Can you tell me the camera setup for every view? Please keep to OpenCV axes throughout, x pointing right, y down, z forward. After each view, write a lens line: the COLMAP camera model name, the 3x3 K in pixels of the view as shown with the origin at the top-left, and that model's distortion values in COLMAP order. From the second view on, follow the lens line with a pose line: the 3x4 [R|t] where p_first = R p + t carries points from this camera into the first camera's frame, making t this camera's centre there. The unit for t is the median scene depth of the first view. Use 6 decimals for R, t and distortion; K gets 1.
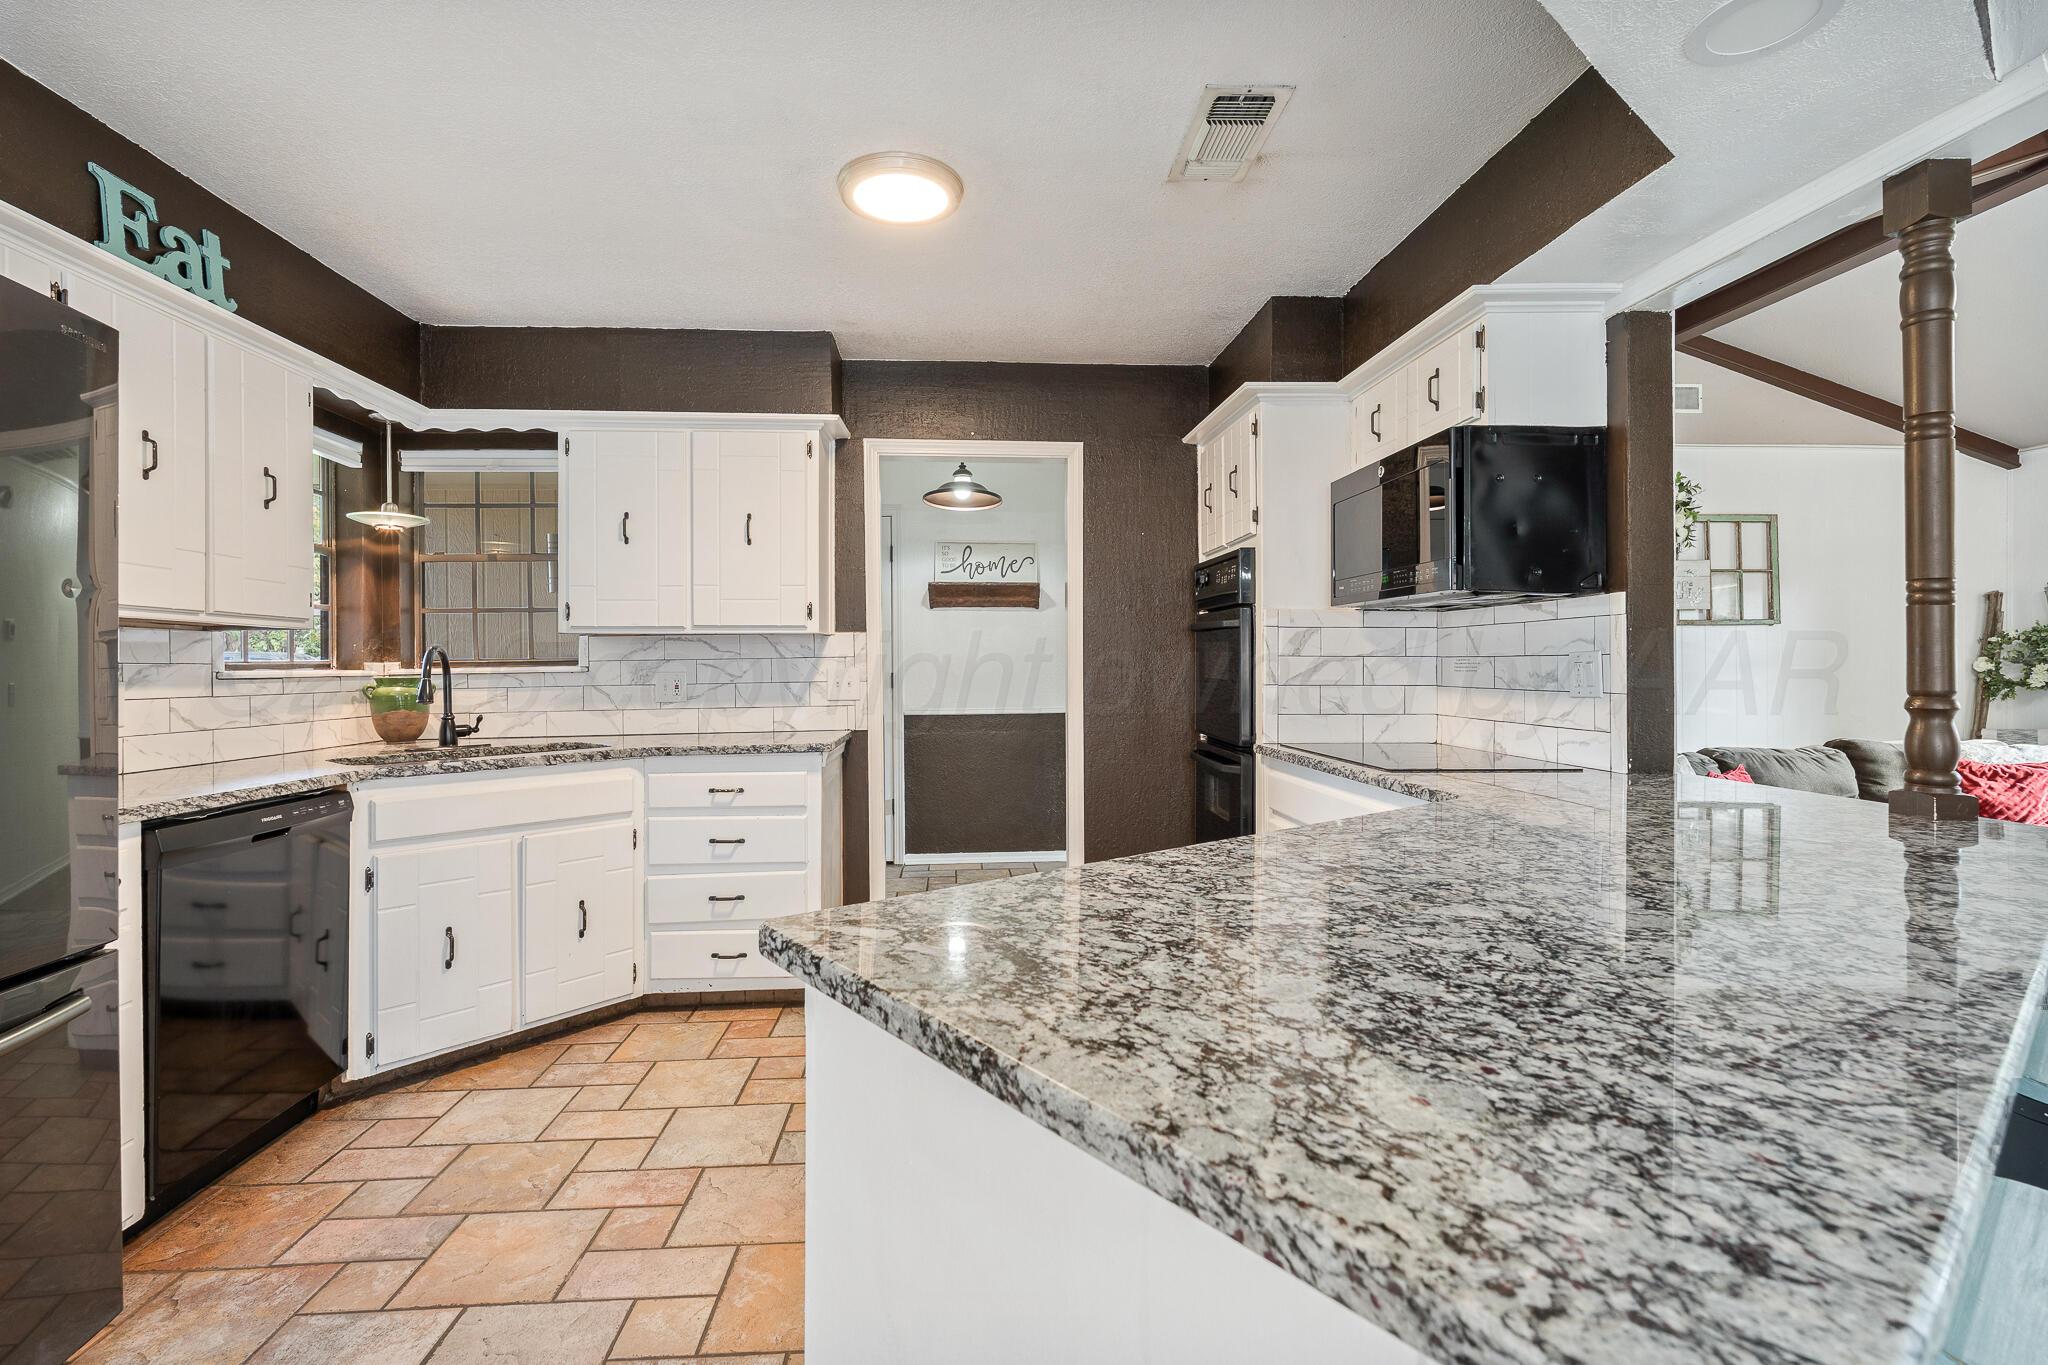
lens RADIAL K [[941.9, 0, 1034.6], [0, 941.9, 655.9], [0, 0, 1]] dist [-0.004620, 0.000839]
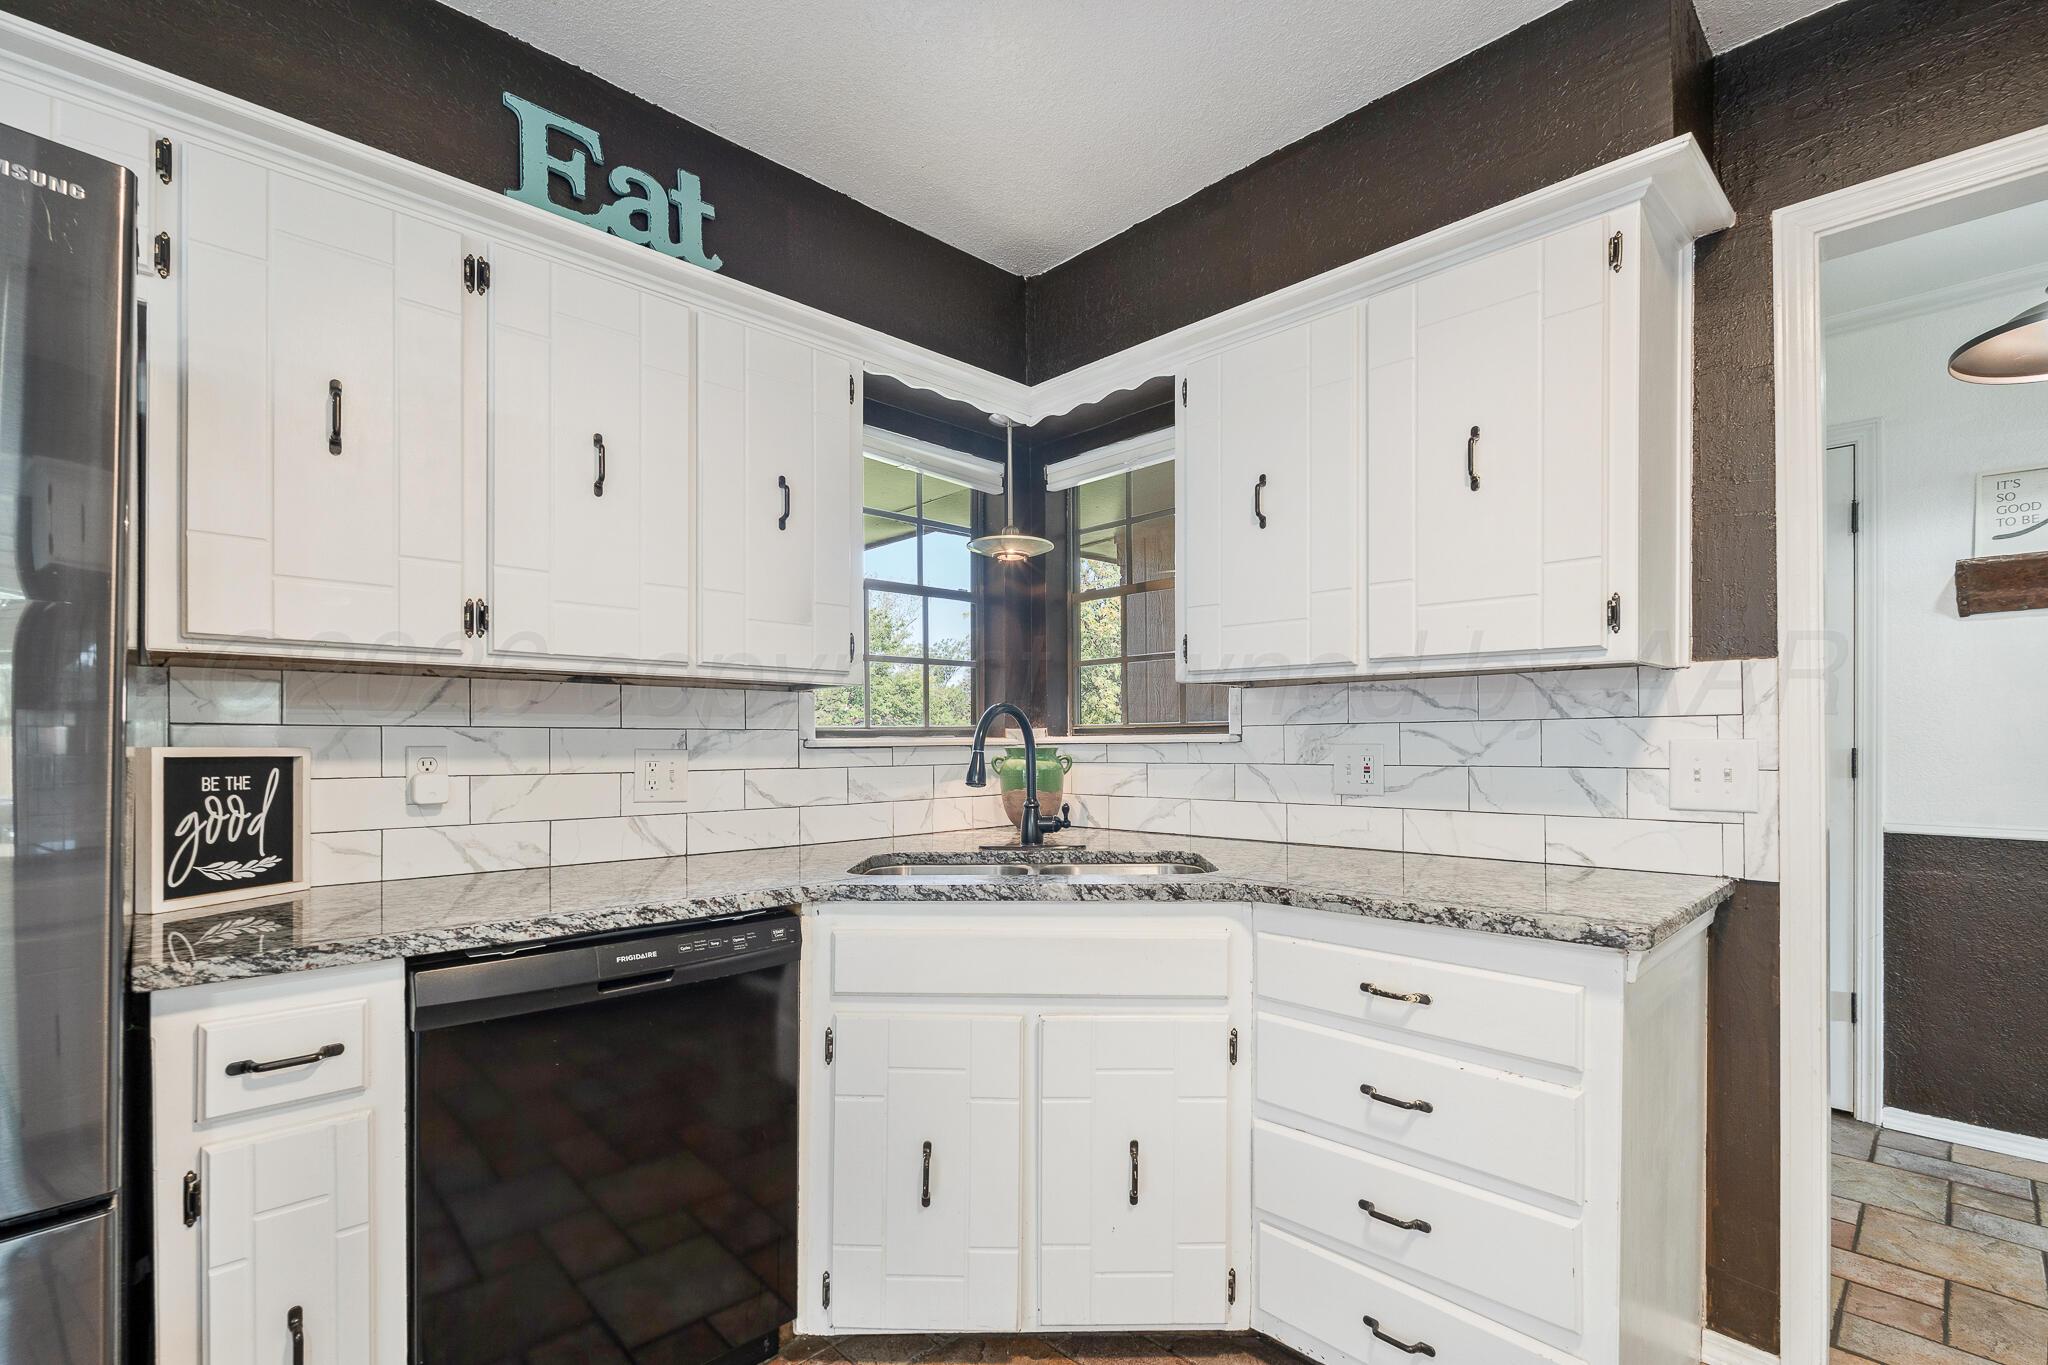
lens RADIAL K [[941.9, 0, 1002.2], [0, 941.9, 742.5], [0, 0, 1]] dist [-0.004620, 0.000839]
pose [[0.633081, 0.009746, -0.774024, -0.086228], [0.005824, 0.999832, 0.017353, 0.005792], [0.774063, -0.015494, 0.632918, 0.557768]]
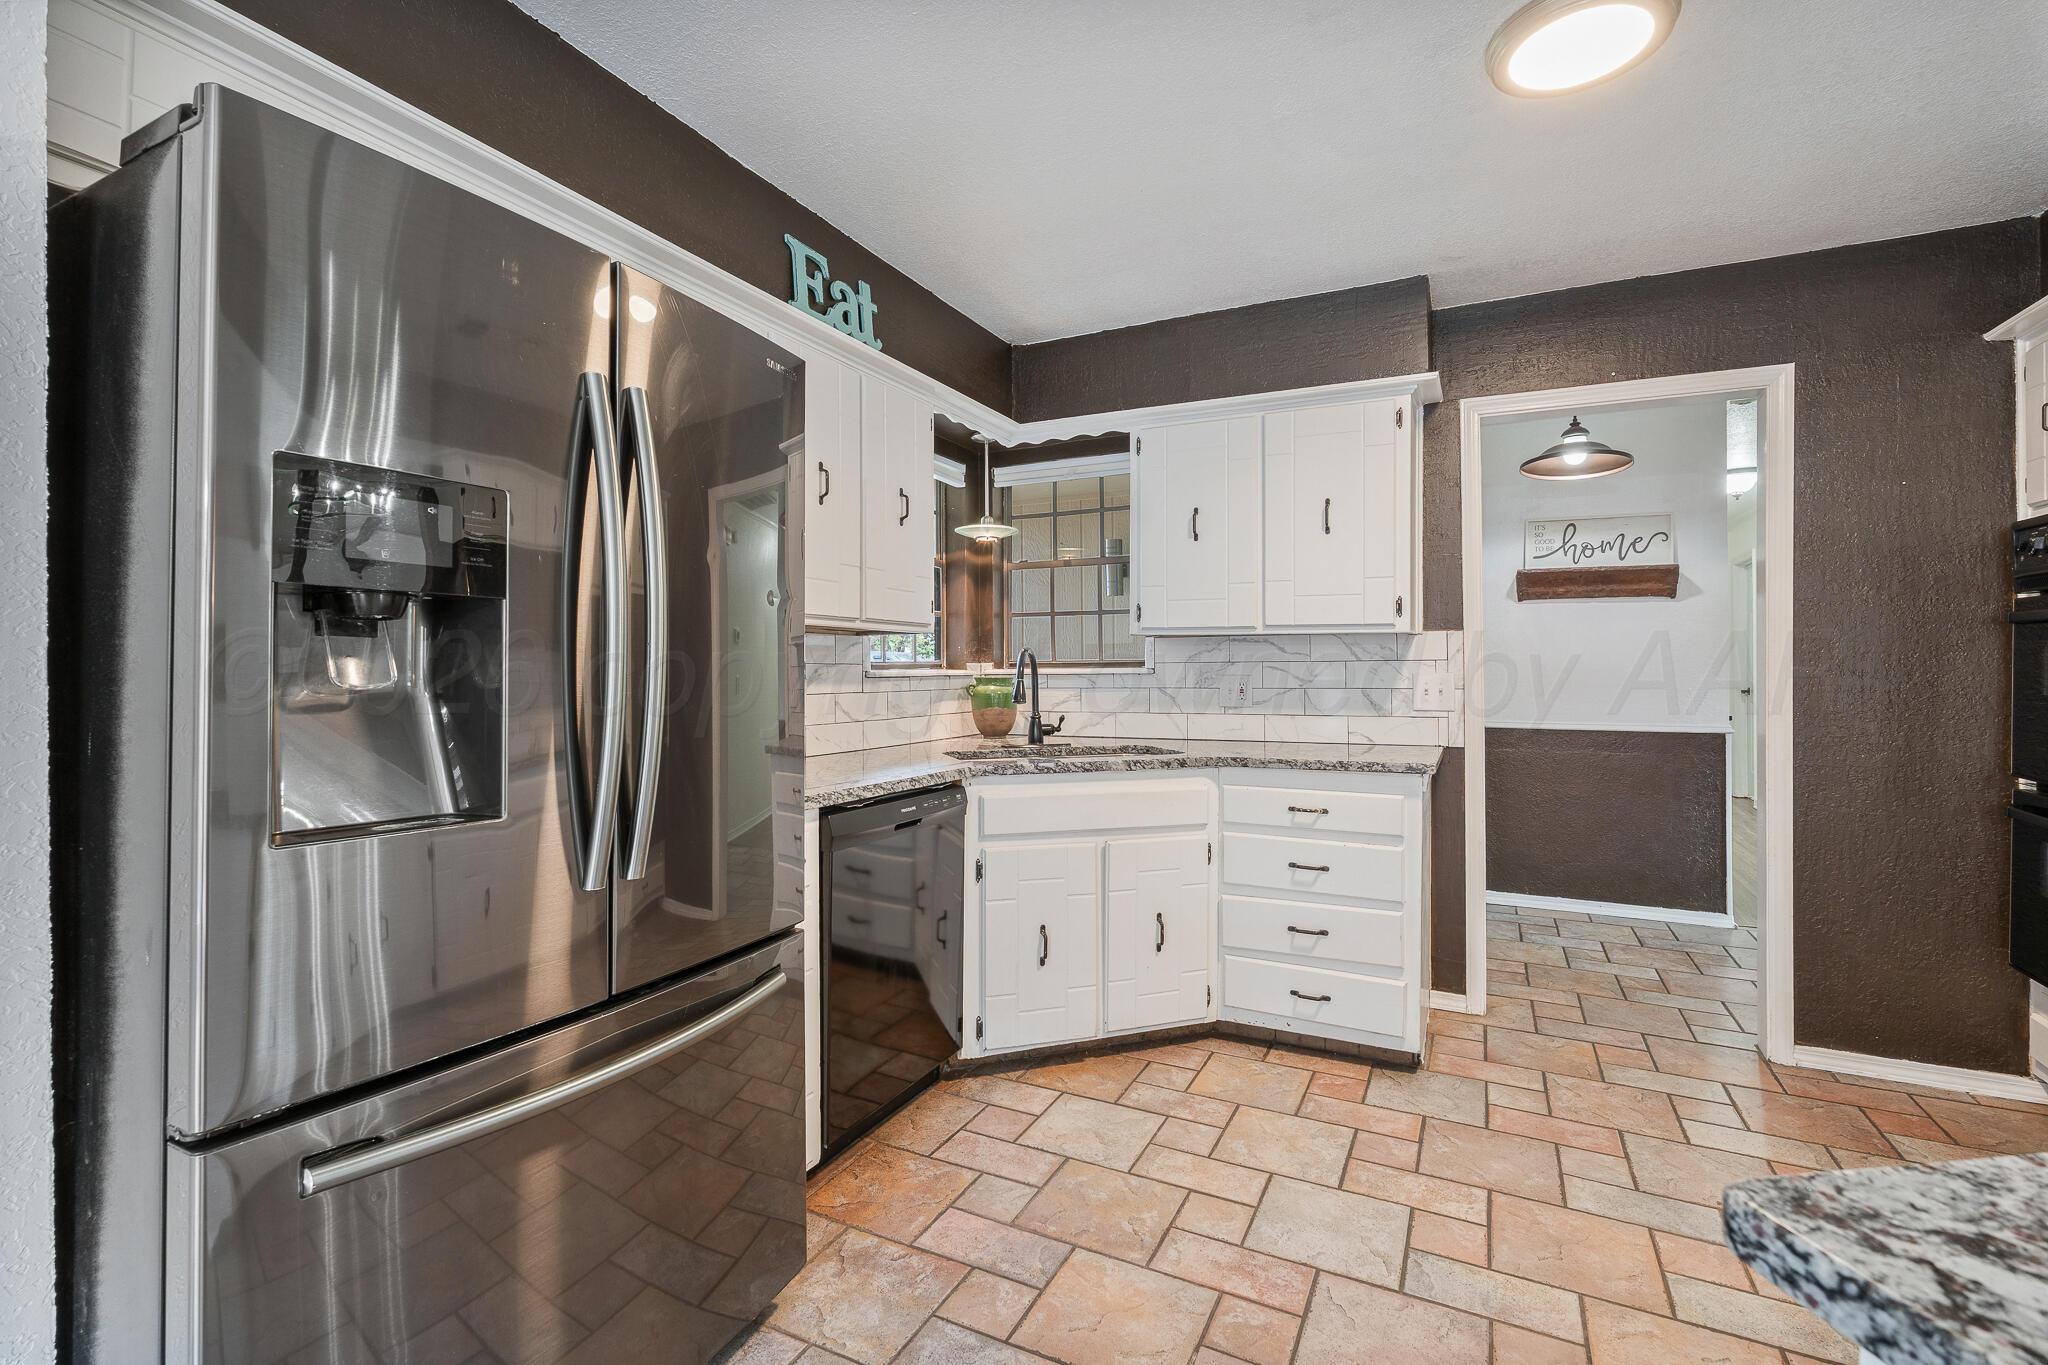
lens RADIAL K [[941.9, 0, 1023.3], [0, 941.9, 658.6], [0, 0, 1]] dist [-0.004620, 0.000839]
pose [[0.857370, 0.004251, -0.514684, -0.103340], [-0.002298, 0.999988, 0.004432, -0.003623], [0.514696, -0.002617, 0.857369, 0.101579]]
